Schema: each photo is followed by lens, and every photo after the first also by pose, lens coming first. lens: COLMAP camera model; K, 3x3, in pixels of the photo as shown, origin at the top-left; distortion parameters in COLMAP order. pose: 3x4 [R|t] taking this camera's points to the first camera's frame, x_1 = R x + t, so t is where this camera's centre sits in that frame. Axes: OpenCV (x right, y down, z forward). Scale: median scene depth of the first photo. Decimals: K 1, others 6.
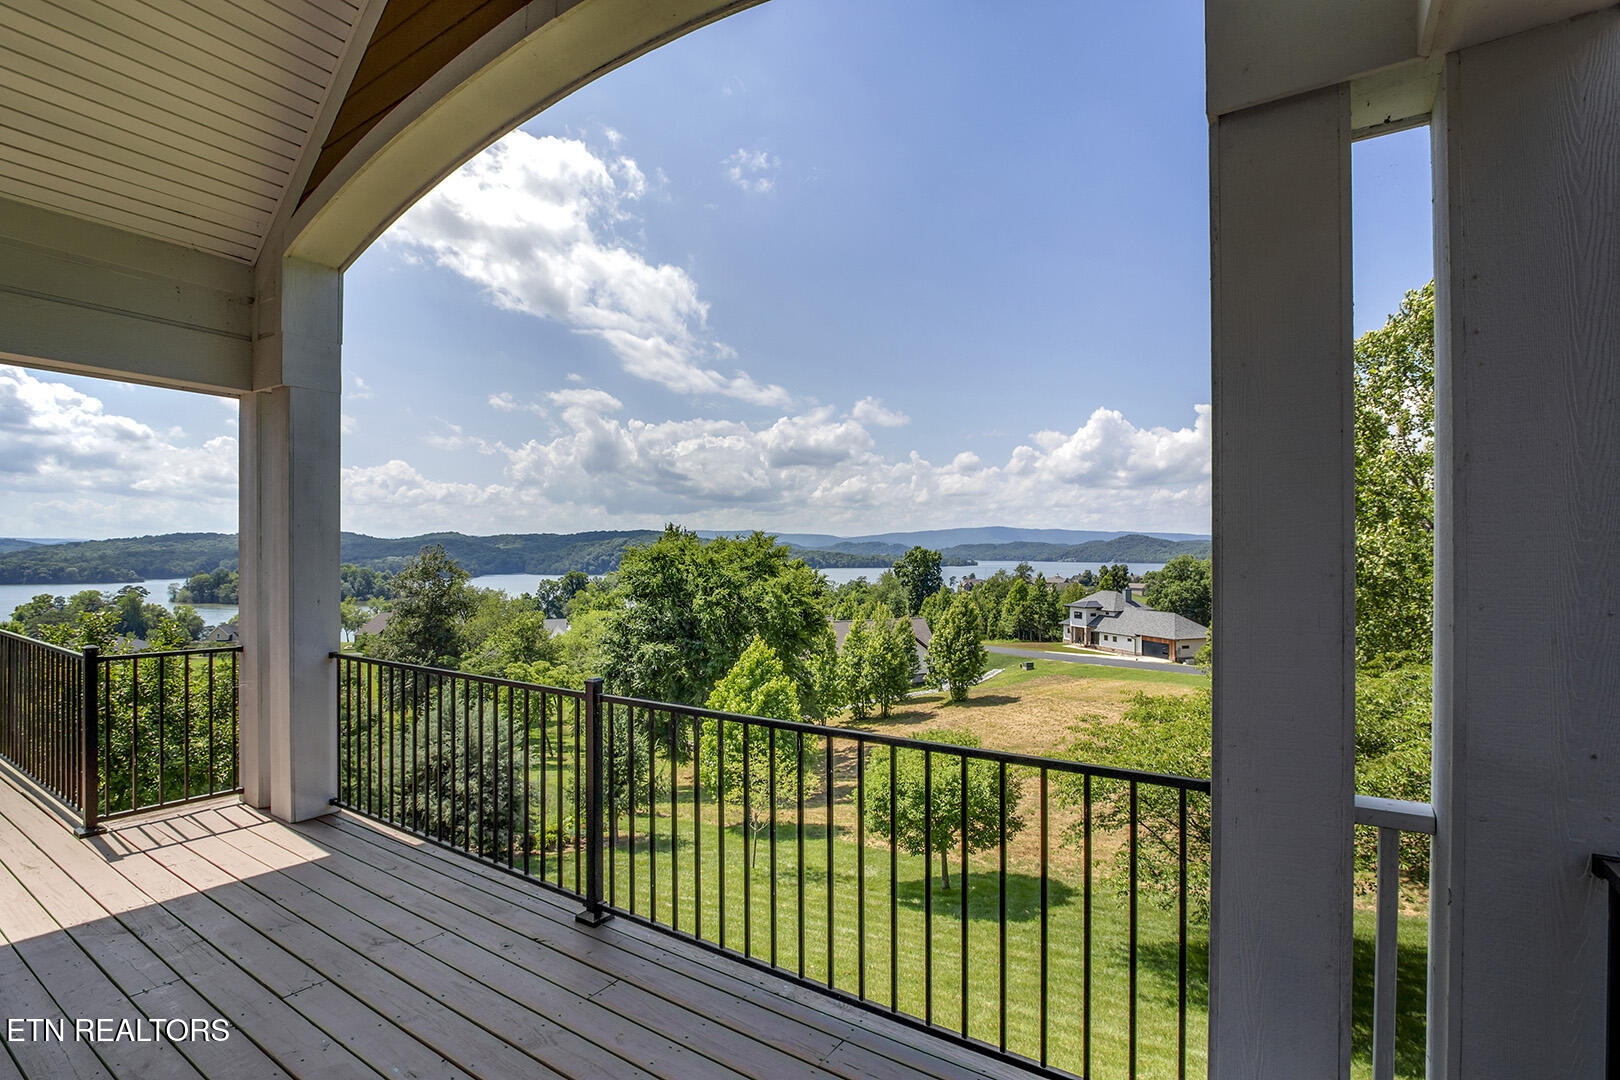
lens RADIAL K [[751.3, 0, 811.7], [0, 751.3, 544.0], [0, 0, 1]] dist [-0.024348, 0.001601]
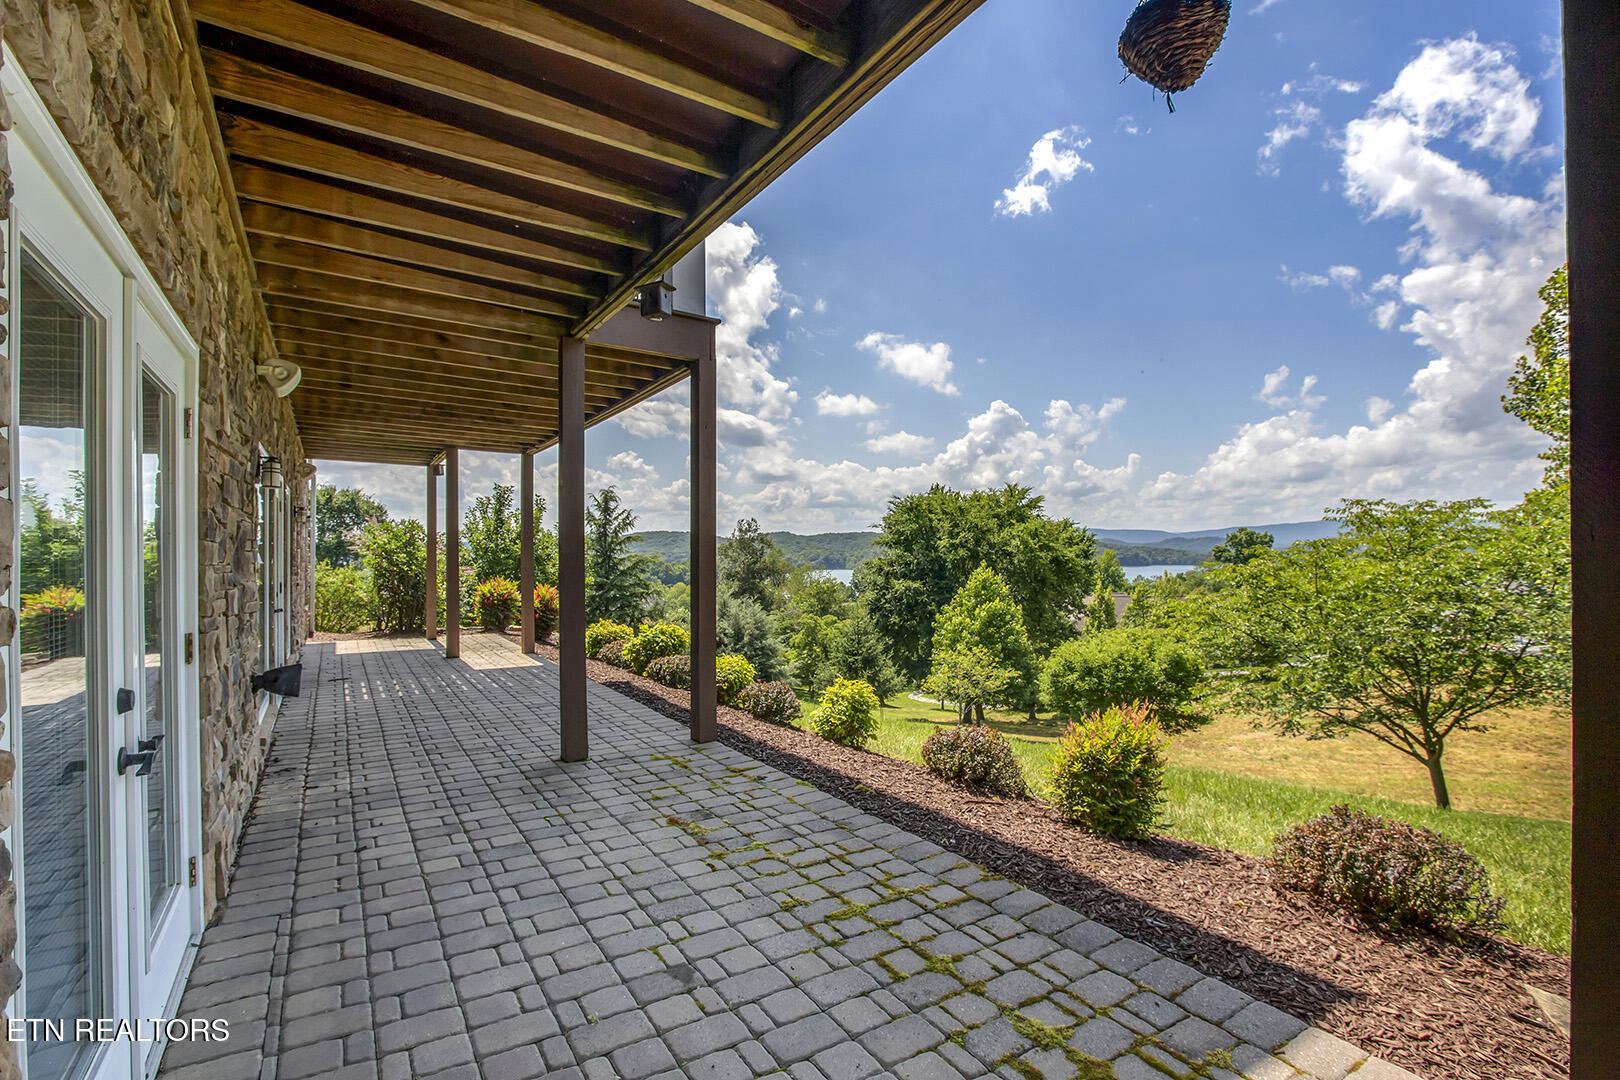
lens RADIAL K [[751.3, 0, 817.1], [0, 751.3, 557.1], [0, 0, 1]] dist [-0.024348, 0.001601]
pose [[0.917910, -0.002768, -0.396780, 0.060887], [0.009724, 0.999832, 0.015519, 0.043134], [0.396670, -0.018103, 0.917783, -0.040752]]
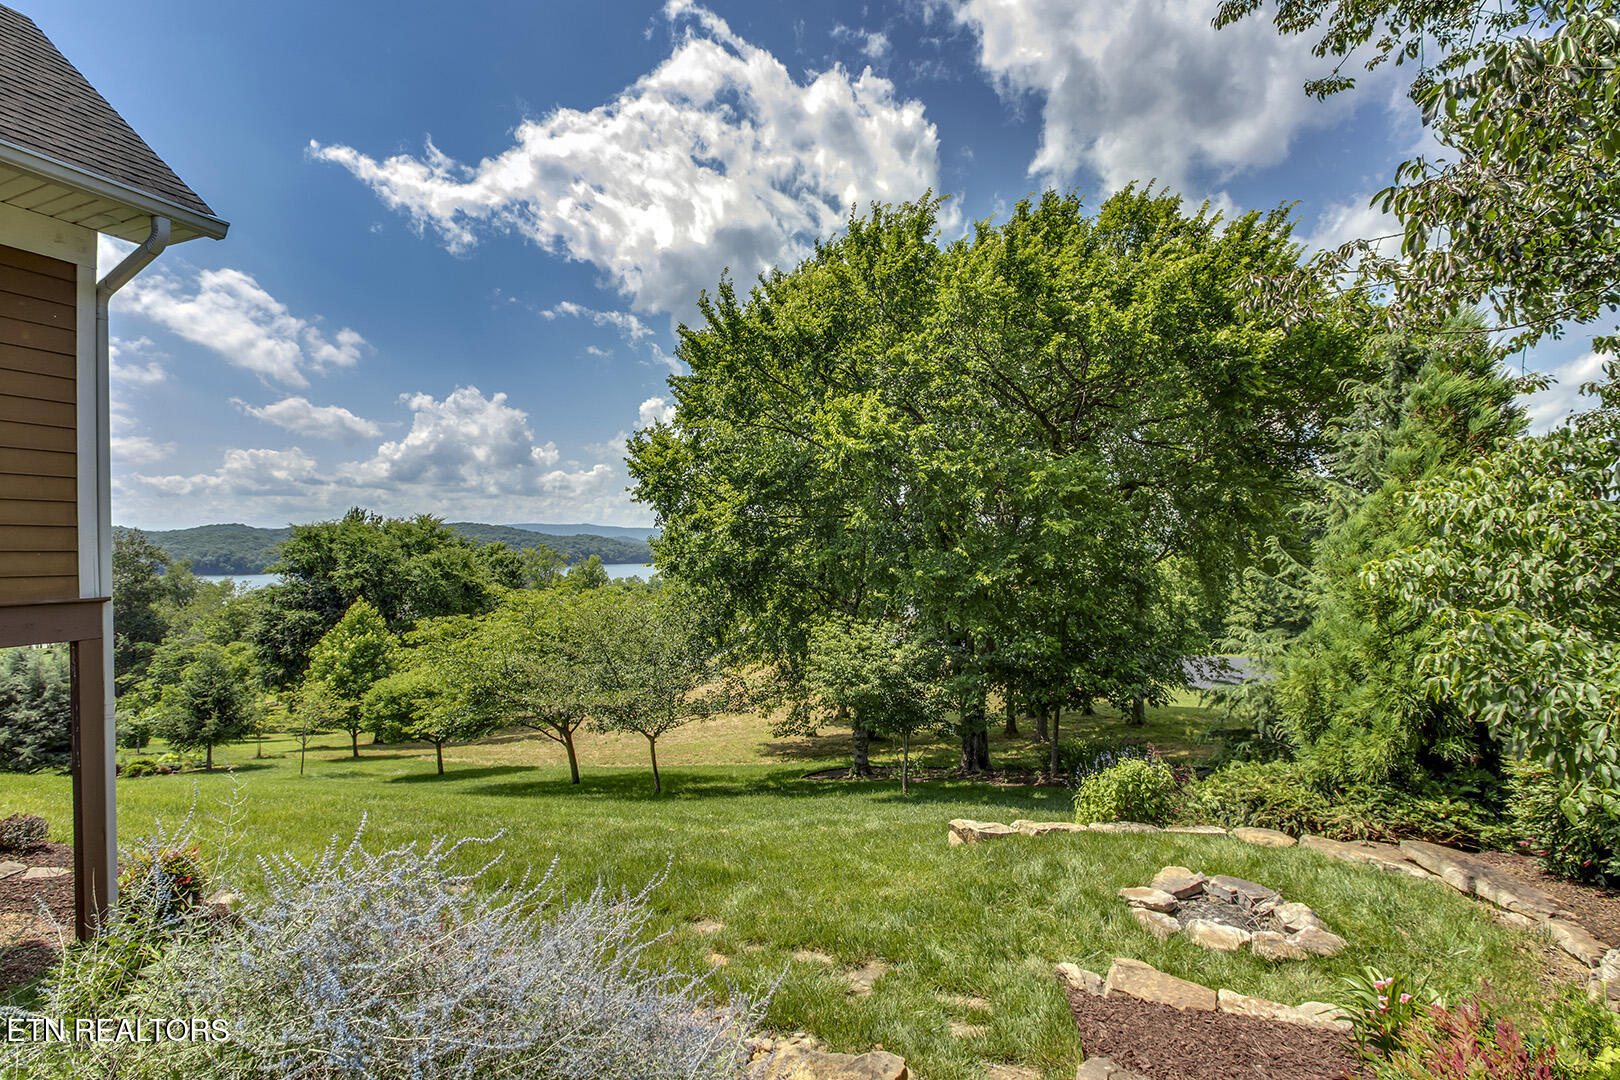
lens RADIAL K [[751.3, 0, 817.2], [0, 751.3, 551.7], [0, 0, 1]] dist [-0.024348, 0.001601]
pose [[0.977923, -0.004049, 0.208926, 0.174062], [0.000607, 0.999863, 0.016535, 0.013940], [-0.208965, -0.016043, 0.977792, -0.132362]]
